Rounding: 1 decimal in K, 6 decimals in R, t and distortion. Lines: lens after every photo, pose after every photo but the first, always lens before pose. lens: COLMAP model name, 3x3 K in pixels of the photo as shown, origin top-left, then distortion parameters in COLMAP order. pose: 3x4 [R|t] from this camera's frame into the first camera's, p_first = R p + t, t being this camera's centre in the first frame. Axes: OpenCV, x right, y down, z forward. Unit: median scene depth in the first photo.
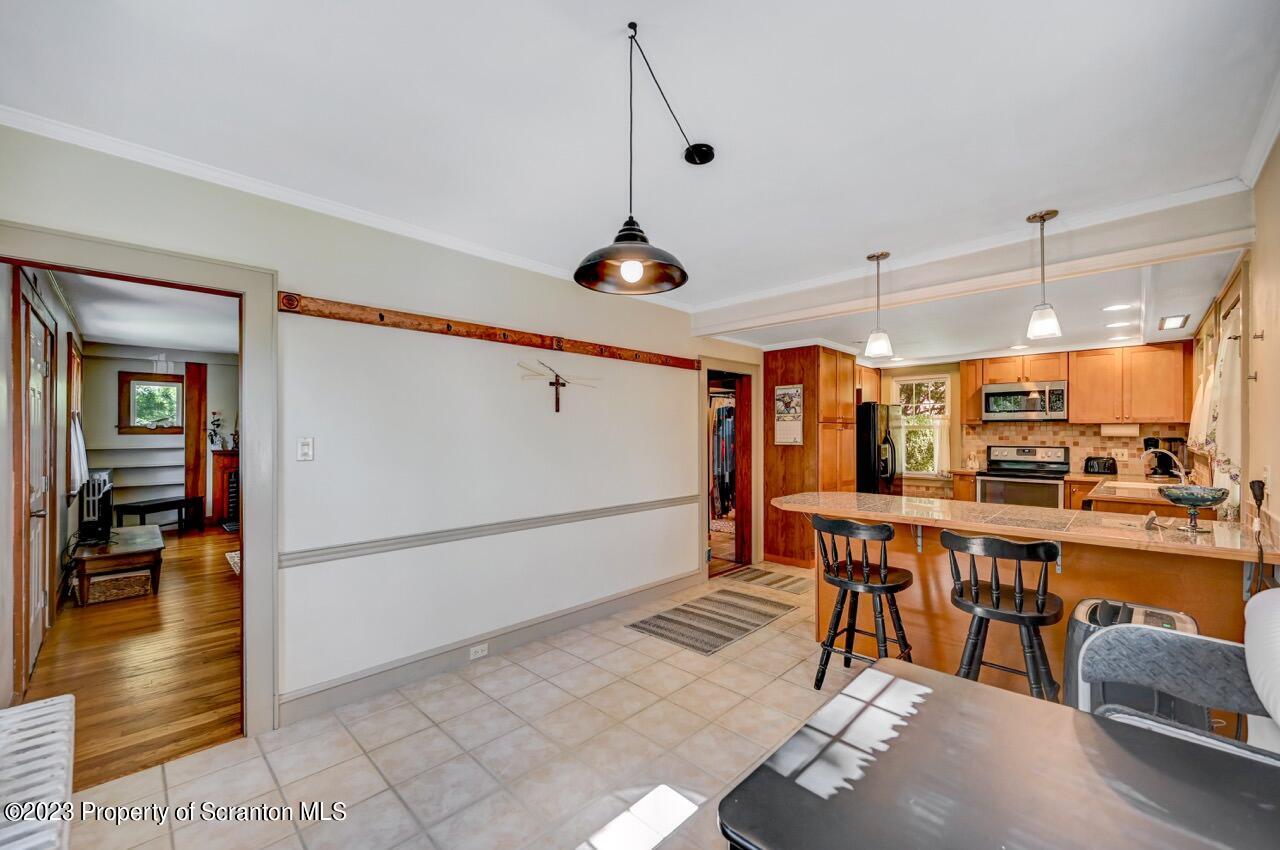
lens RADIAL K [[509.2, 0, 642.4], [0, 509.2, 430.5], [0, 0, 1]] dist [-0.001734, -0.000174]
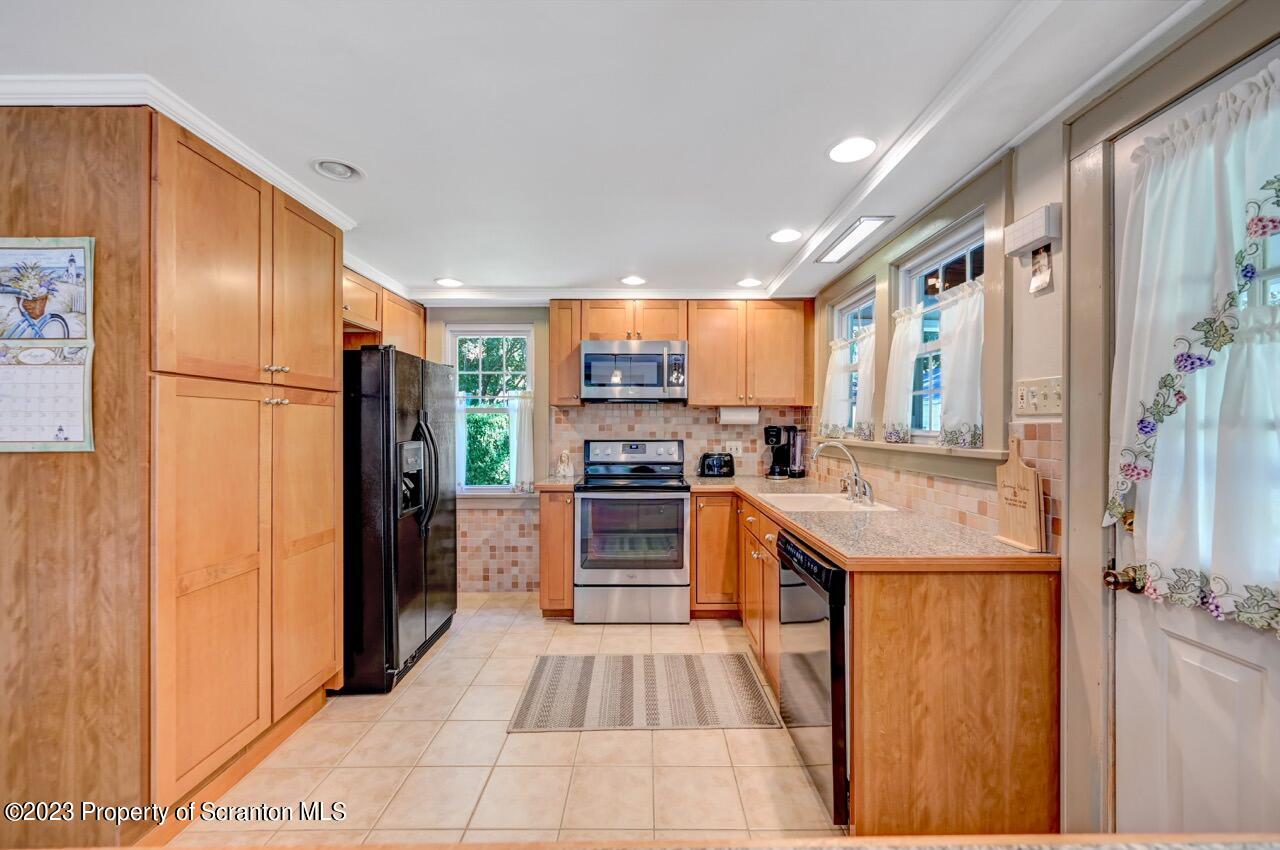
lens RADIAL K [[505.9, 0, 646.6], [0, 505.9, 425.6], [0, 0, 1]] dist [-0.000256, 0.000246]
pose [[0.708843, 0.001177, 0.705366, 0.328219], [-0.002626, 0.999996, 0.000971, 0.012841], [-0.705362, -0.002541, 0.708843, 0.570861]]
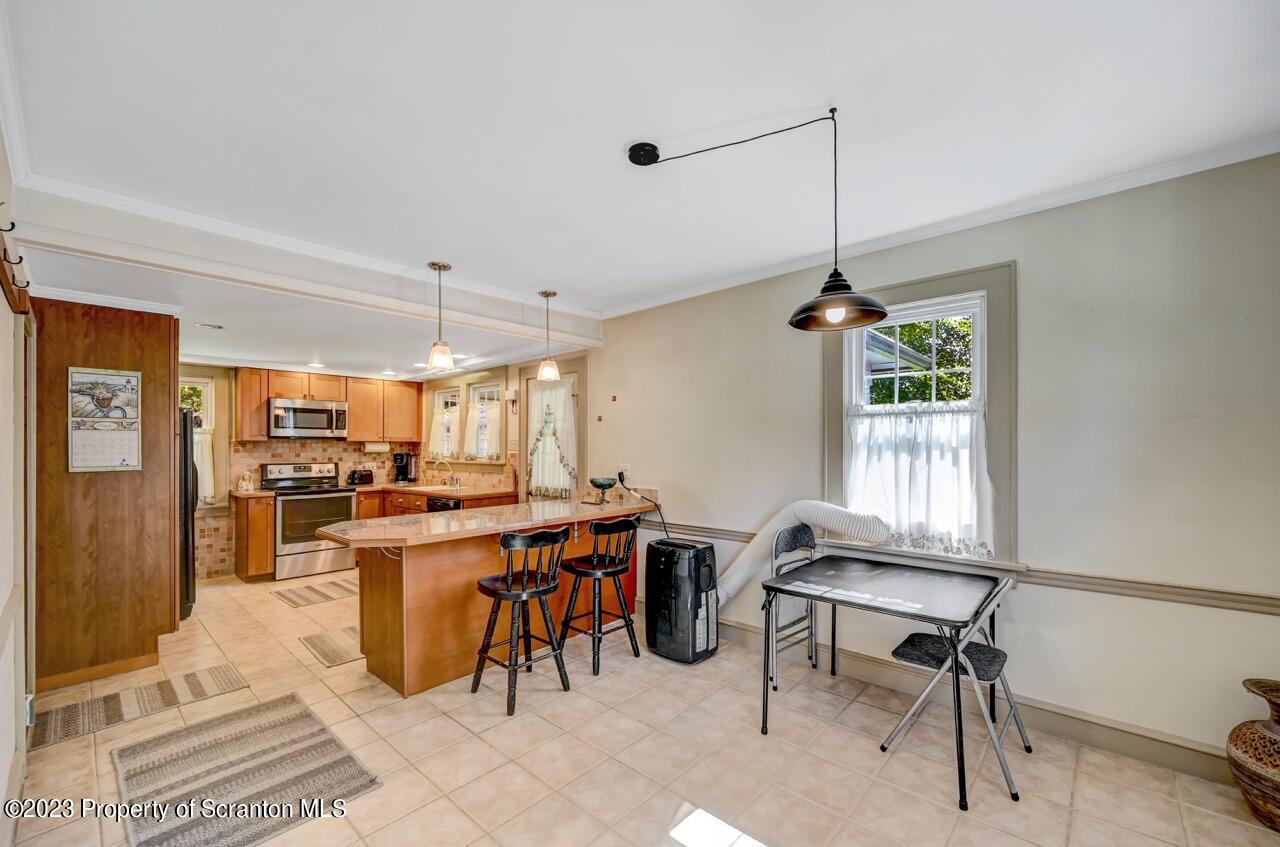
lens RADIAL K [[521.6, 0, 639.9], [0, 521.6, 446.3], [0, 0, 1]] dist [0.000059, 0.000240]
pose [[-0.038265, 0.003778, 0.999261, -0.336278], [0.000059, 0.999993, -0.003779, 0.001902], [-0.999268, -0.000086, -0.038265, 0.409643]]
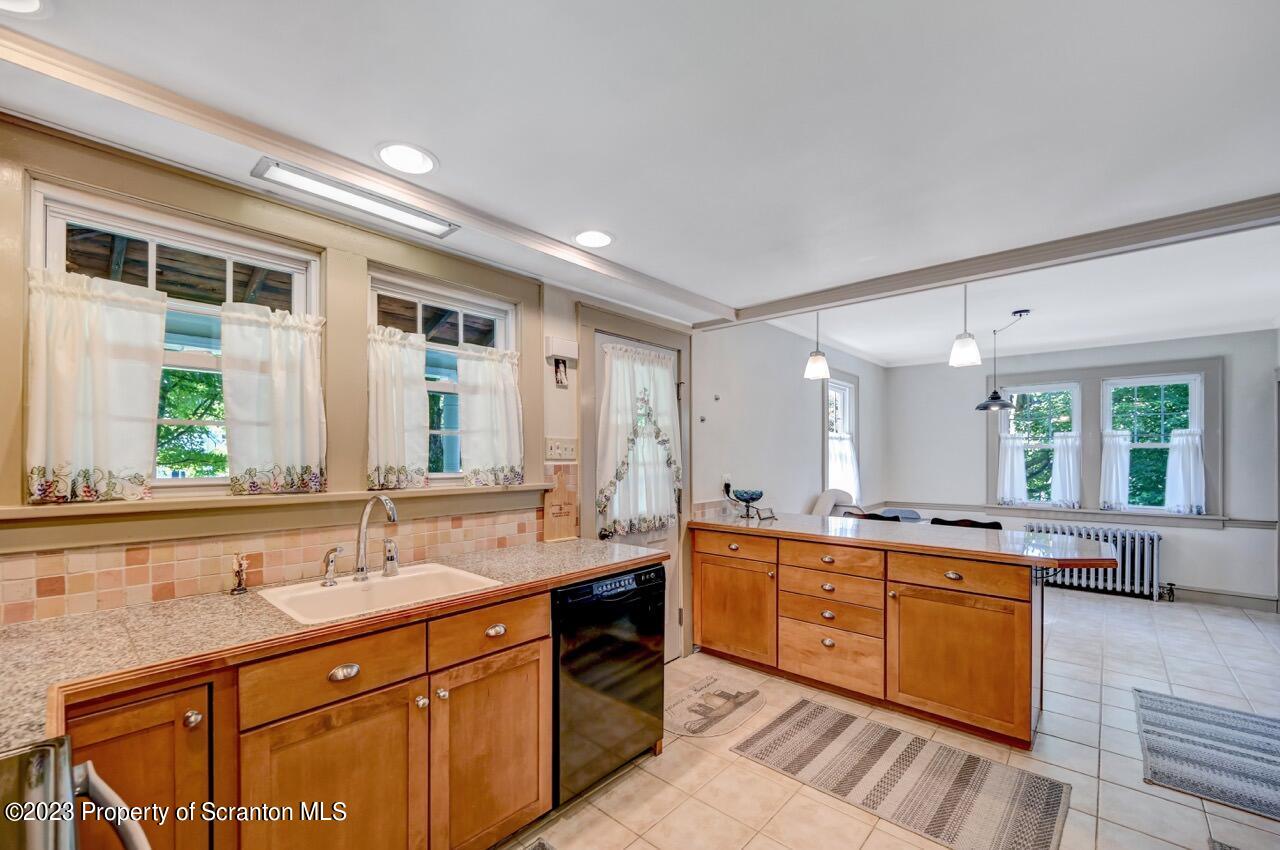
lens RADIAL K [[530.1, 0, 646.0], [0, 530.1, 458.7], [0, 0, 1]] dist [-0.000362, -0.000063]
pose [[-0.998190, 0.001891, -0.060109, 0.651104], [0.001887, 0.999998, 0.000123, 0.005535], [0.060109, 0.000009, -0.998192, 1.148024]]
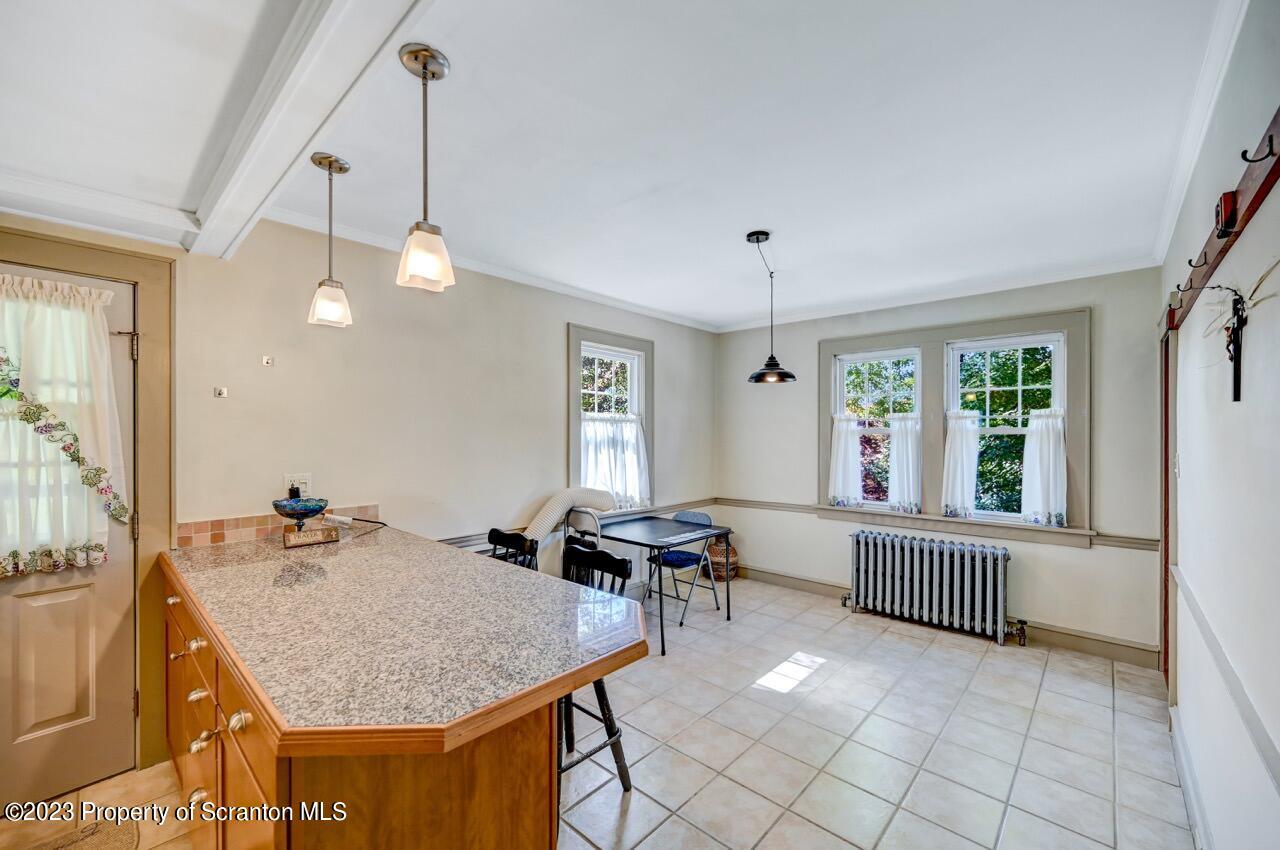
lens RADIAL K [[513.7, 0, 644.3], [0, 513.7, 439.3], [0, 0, 1]] dist [-0.001116, -0.000110]
pose [[-0.999053, 0.000220, -0.043513, 0.182634], [0.000146, 0.999999, 0.001706, -0.006597], [0.043514, 0.001698, -0.999051, 0.908451]]
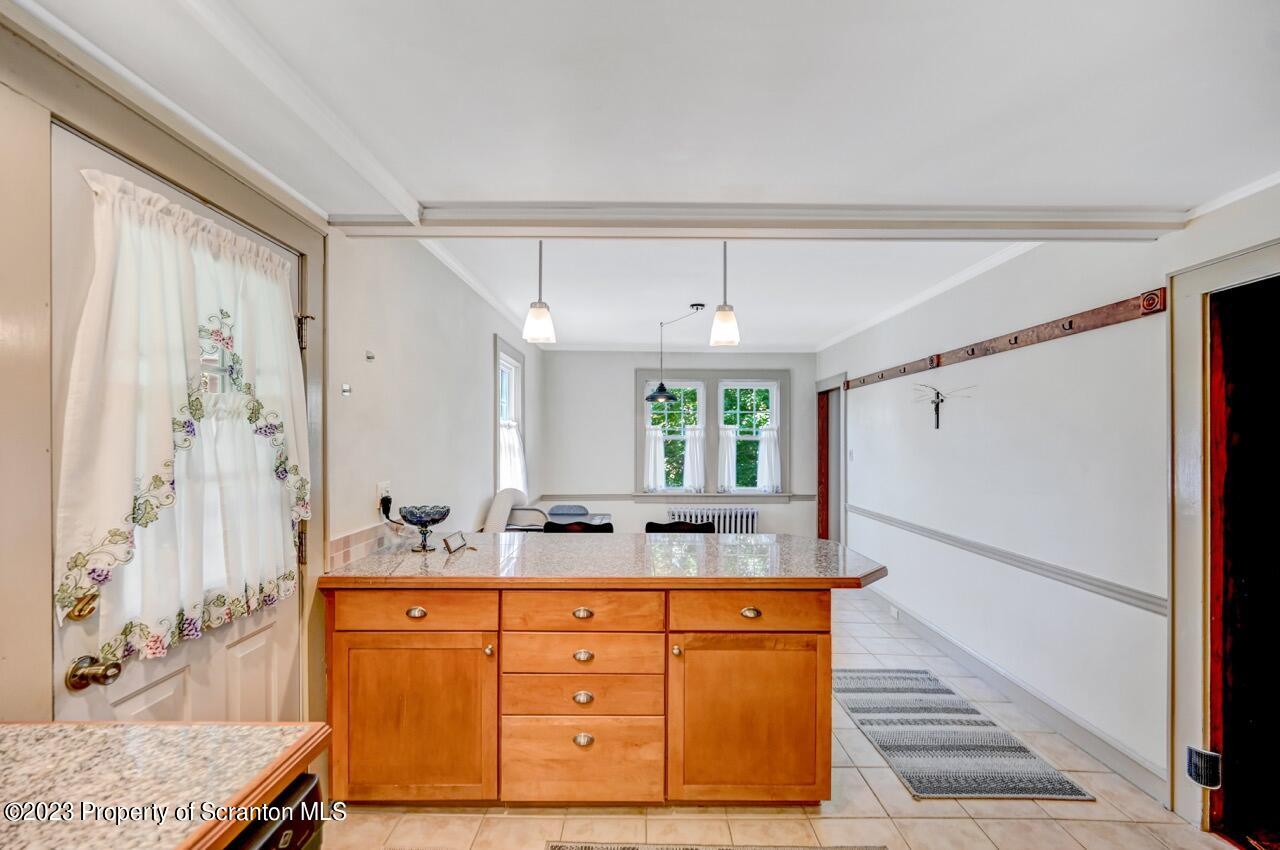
lens RADIAL K [[518.4, 0, 646.1], [0, 518.4, 441.1], [0, 0, 1]] dist [-0.000341, 0.000021]
pose [[-0.705845, -0.001428, -0.708364, 0.650987], [0.001069, 0.999995, -0.003081, -0.006268], [0.708365, -0.002932, -0.705840, 0.886493]]
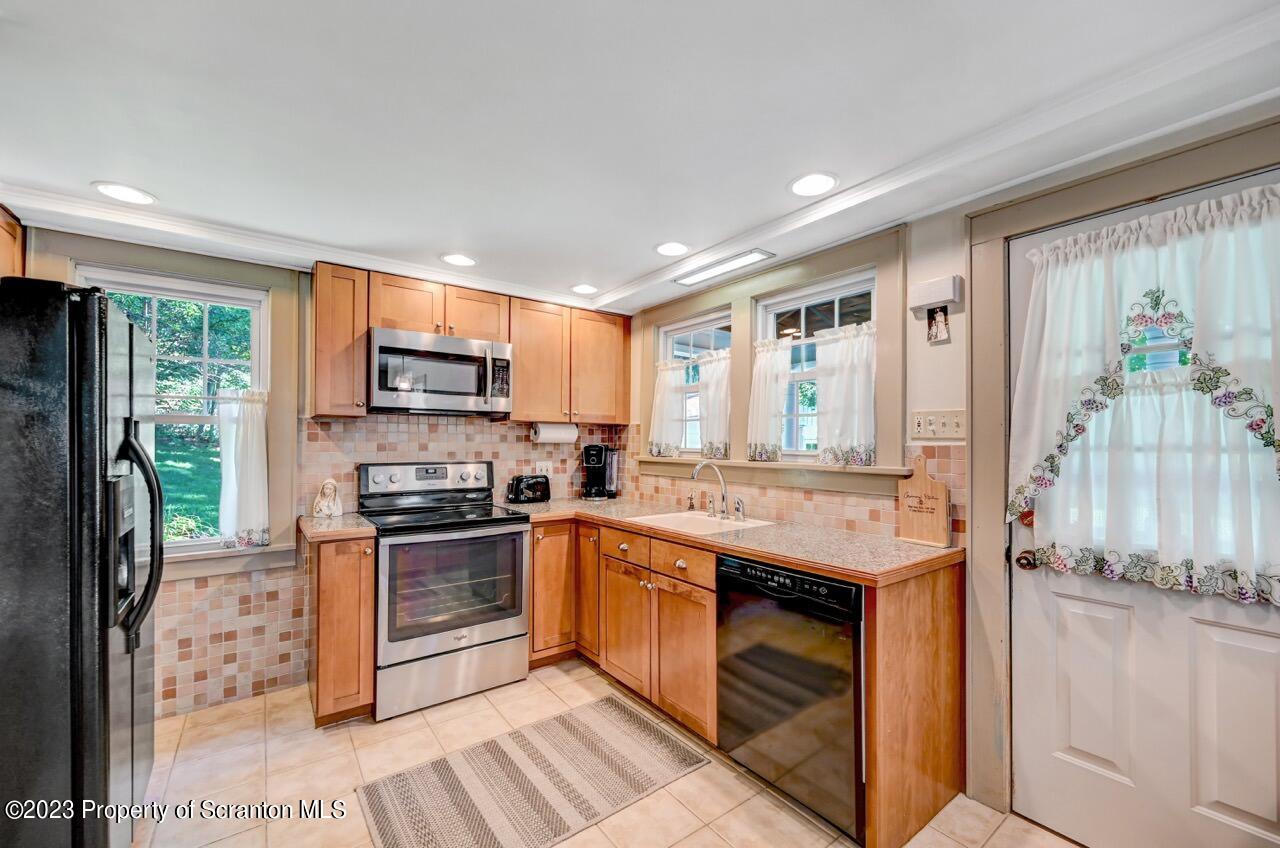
lens RADIAL K [[513.7, 0, 644.3], [0, 513.7, 438.3], [0, 0, 1]] dist [-0.001116, -0.000110]
pose [[0.144956, 0.008862, 0.989398, 0.290660], [-0.006232, 0.999948, -0.008044, 0.010308], [-0.989418, -0.005000, 0.145004, 0.780478]]
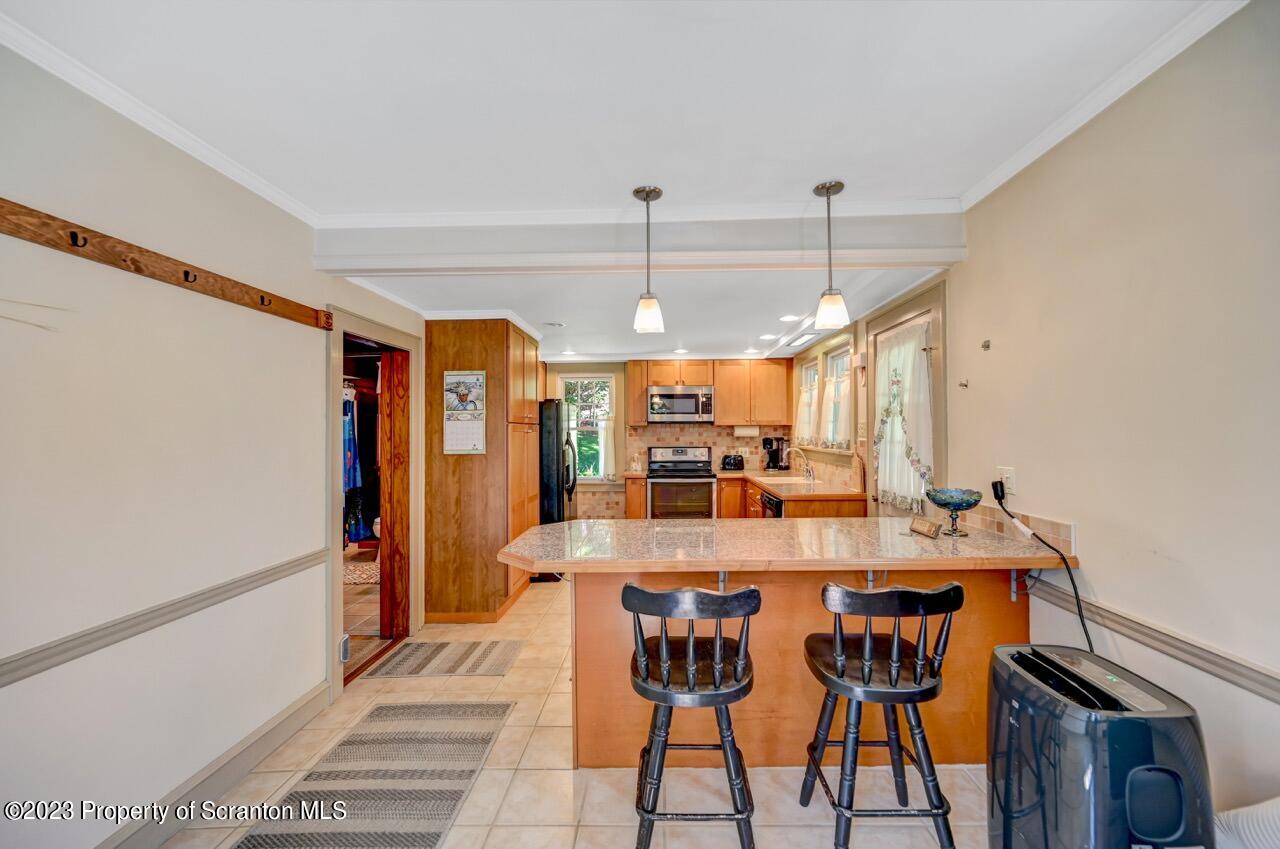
lens RADIAL K [[516.1, 0, 653.9], [0, 516.1, 422.2], [0, 0, 1]] dist [-0.002674, -0.000274]
pose [[0.725048, 0.007462, 0.688658, -0.019441], [0.004050, 0.999878, -0.015098, -0.004496], [-0.688687, 0.013736, 0.724929, 0.291703]]
